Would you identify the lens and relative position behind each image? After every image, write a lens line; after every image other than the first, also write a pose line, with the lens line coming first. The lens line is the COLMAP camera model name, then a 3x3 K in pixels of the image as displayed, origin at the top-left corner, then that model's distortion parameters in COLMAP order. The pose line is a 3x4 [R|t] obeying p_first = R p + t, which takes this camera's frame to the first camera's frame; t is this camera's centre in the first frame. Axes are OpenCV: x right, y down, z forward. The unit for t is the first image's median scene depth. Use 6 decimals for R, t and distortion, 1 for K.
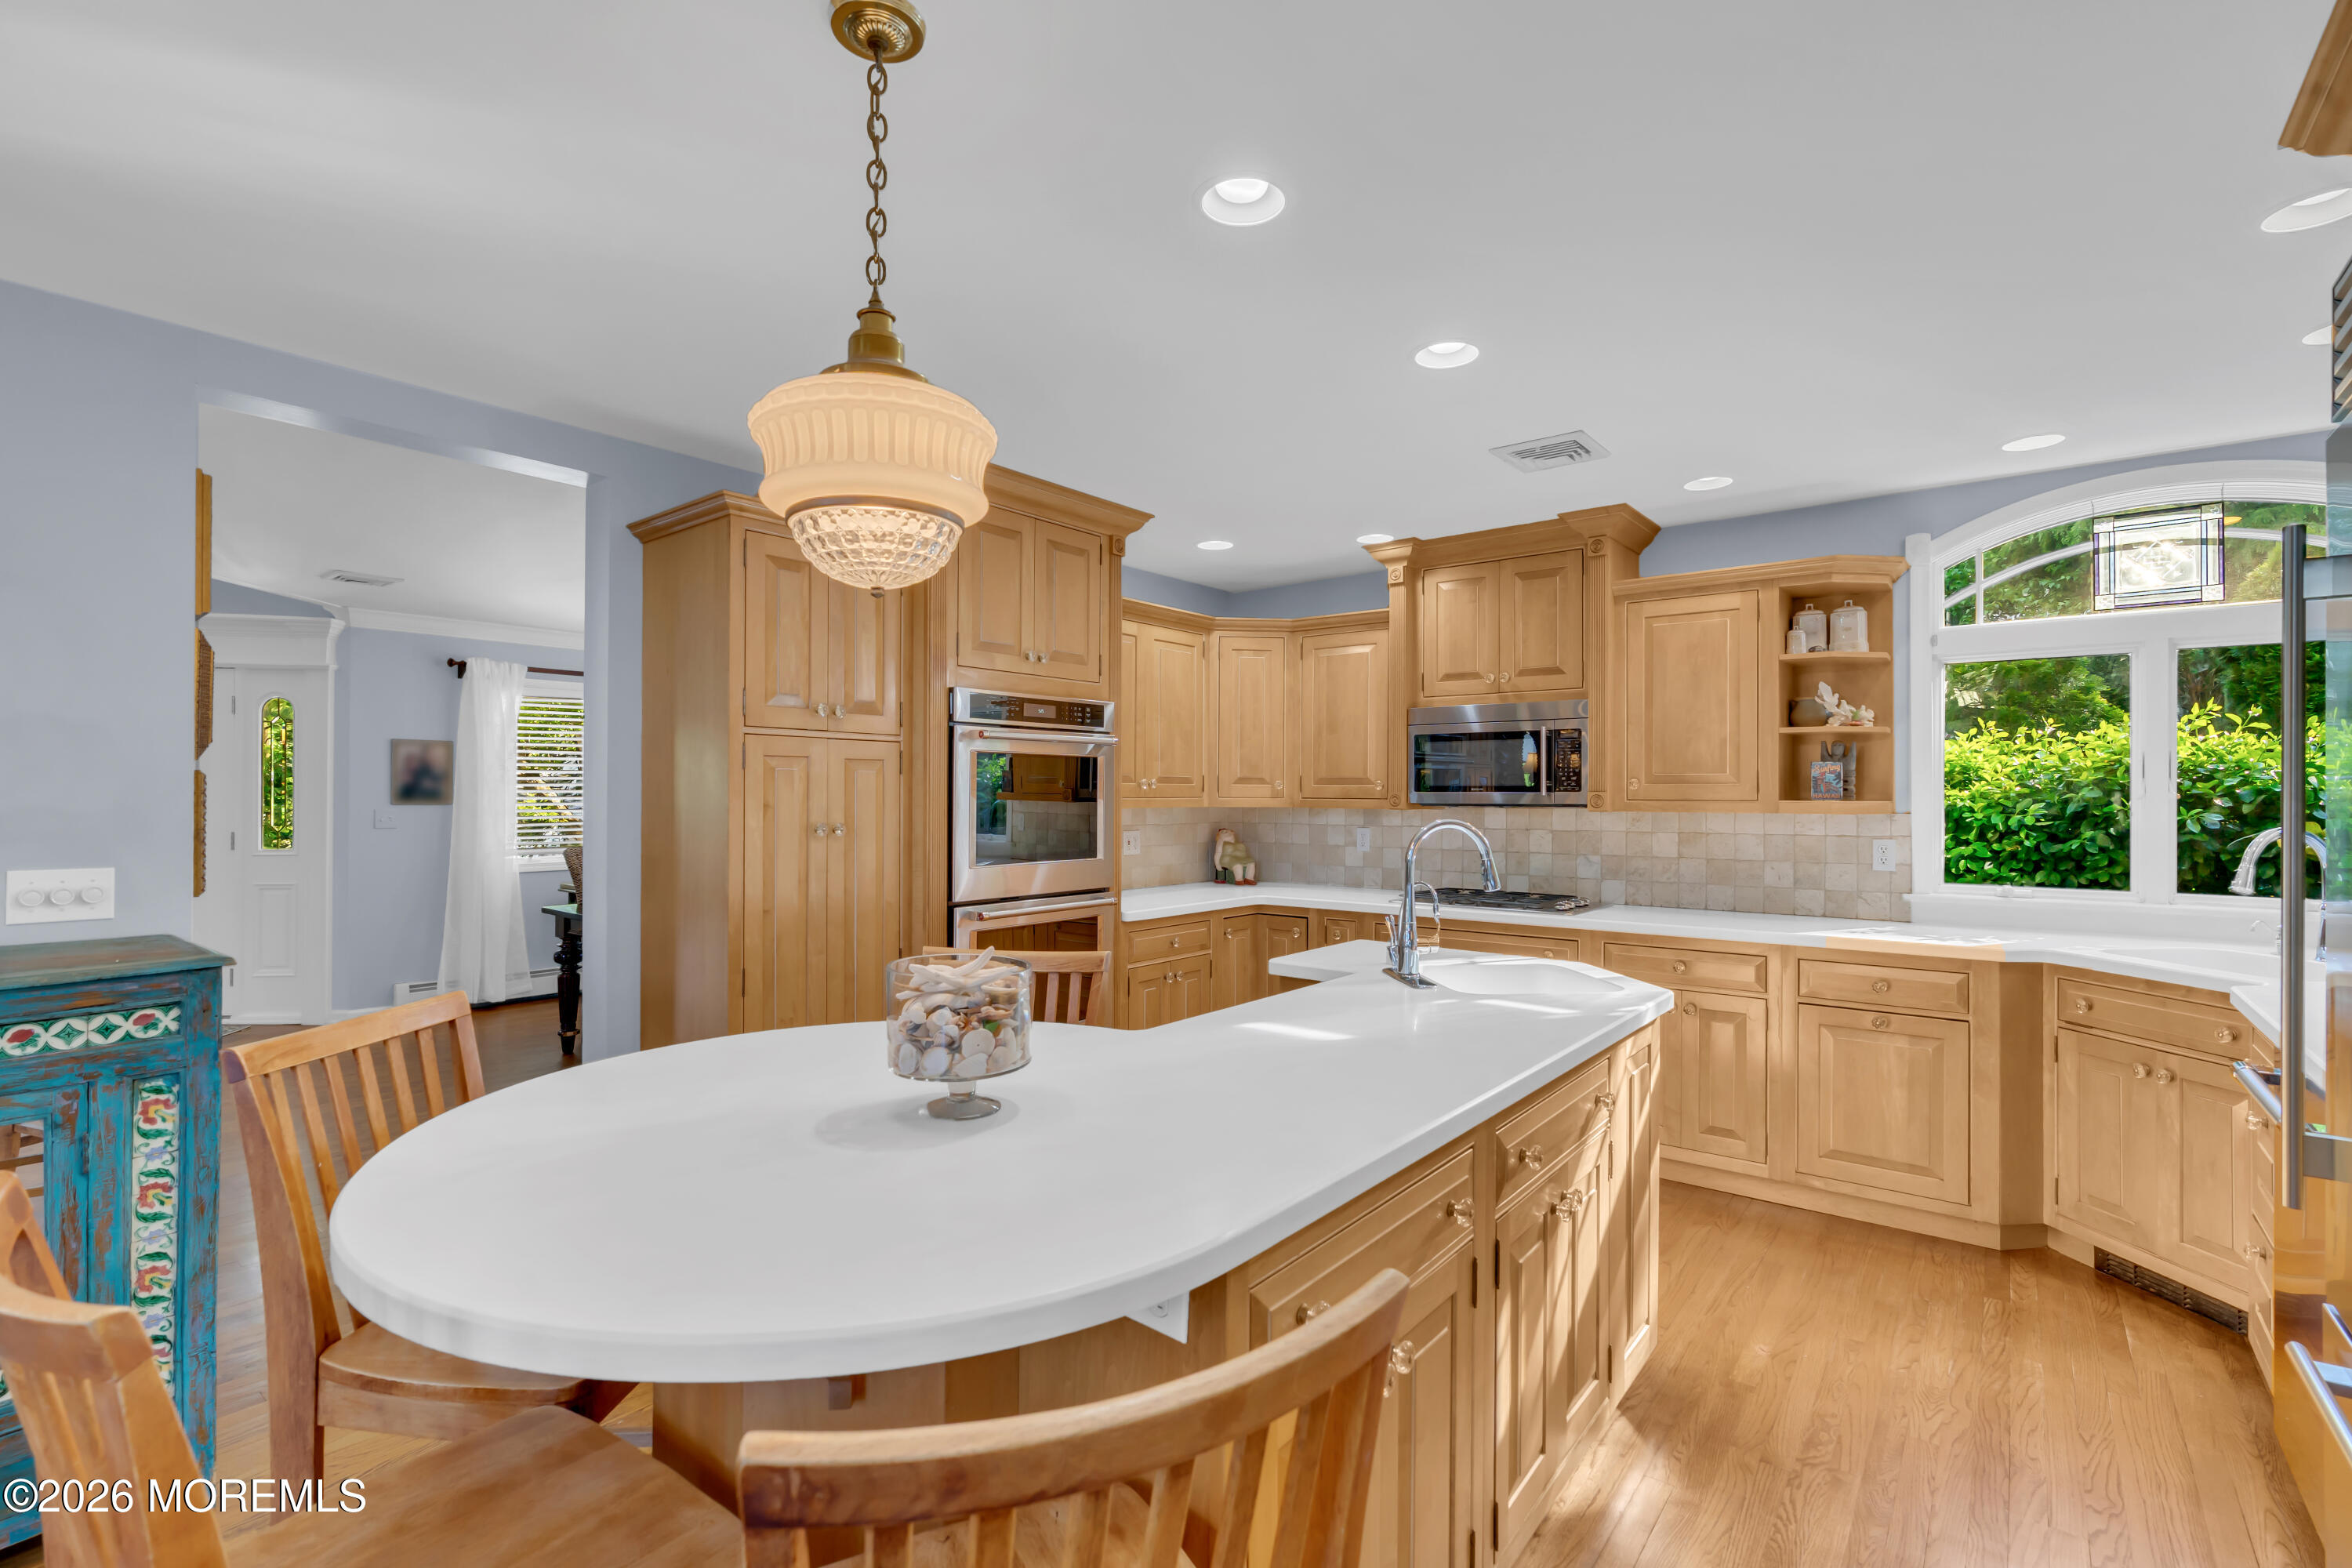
lens RADIAL K [[1077.3, 0, 1185.4], [0, 1077.3, 793.9], [0, 0, 1]] dist [-0.002216, 0.009849]
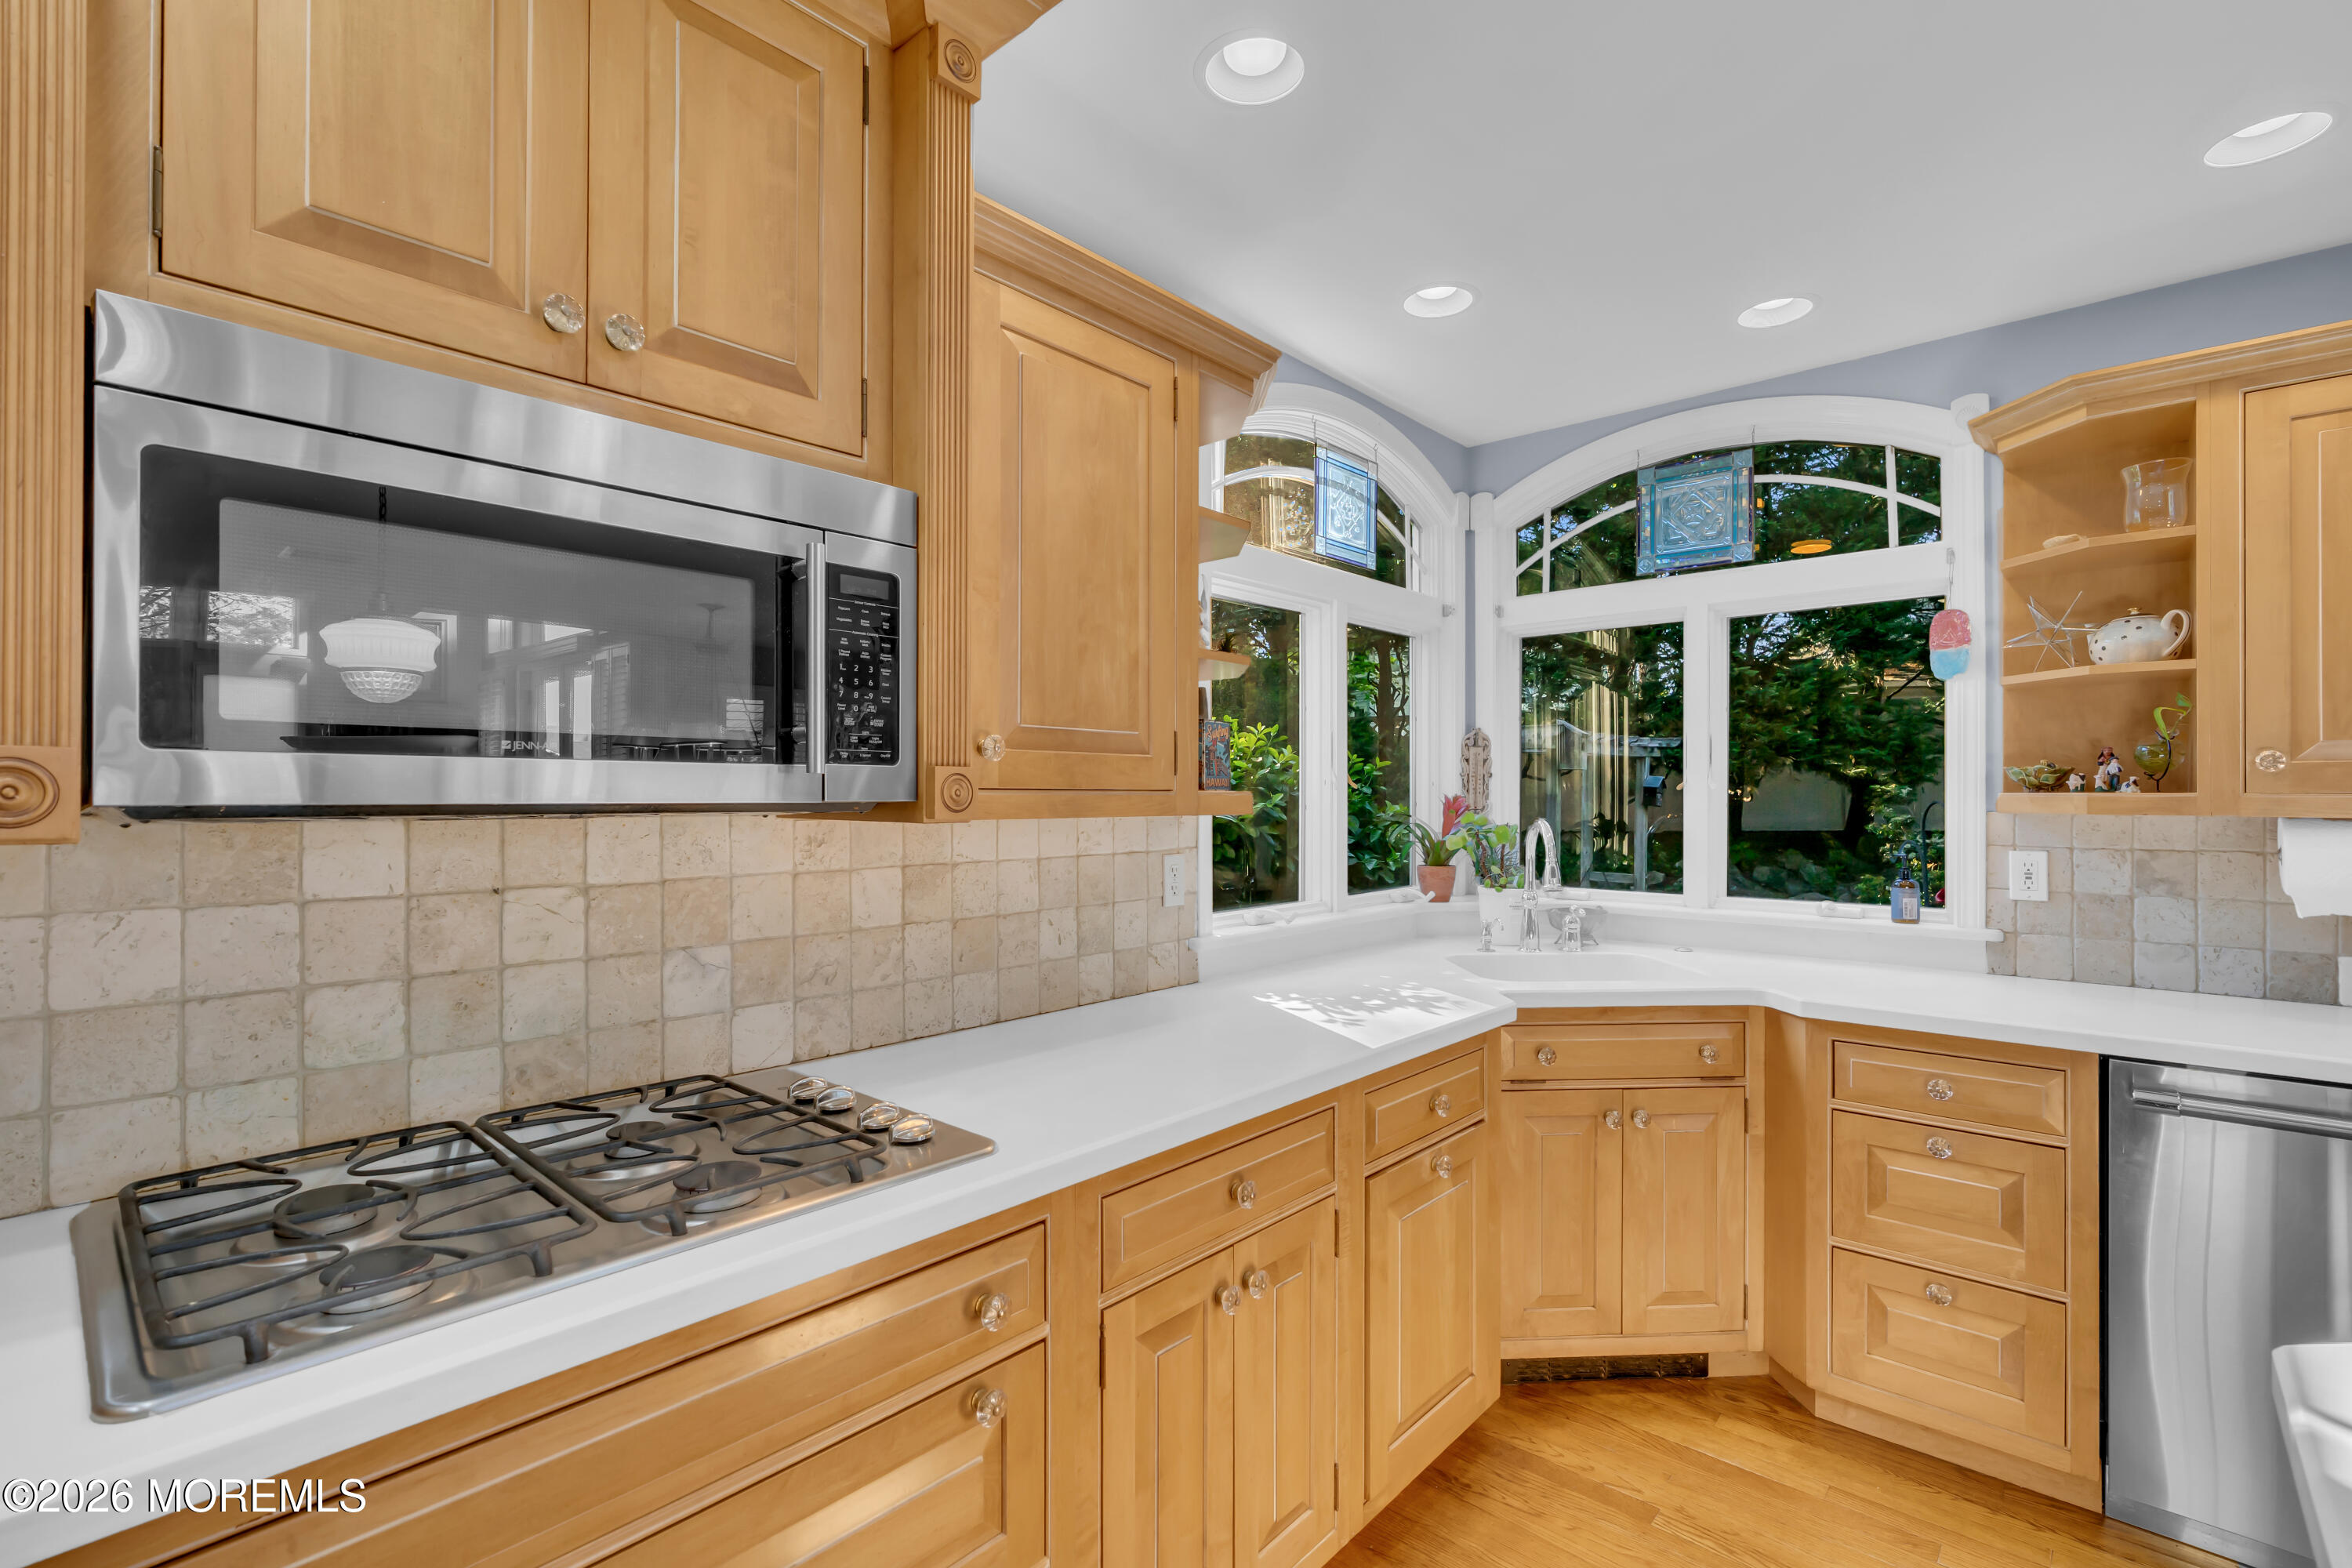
lens RADIAL K [[1059.8, 0, 1179.3], [0, 1059.8, 789.9], [0, 0, 1]] dist [-0.018058, 0.007596]
pose [[0.064584, 0.002728, 0.997909, 0.048632], [-0.001571, 0.999995, -0.002632, 0.007014], [-0.997911, -0.001398, 0.064588, 0.944502]]
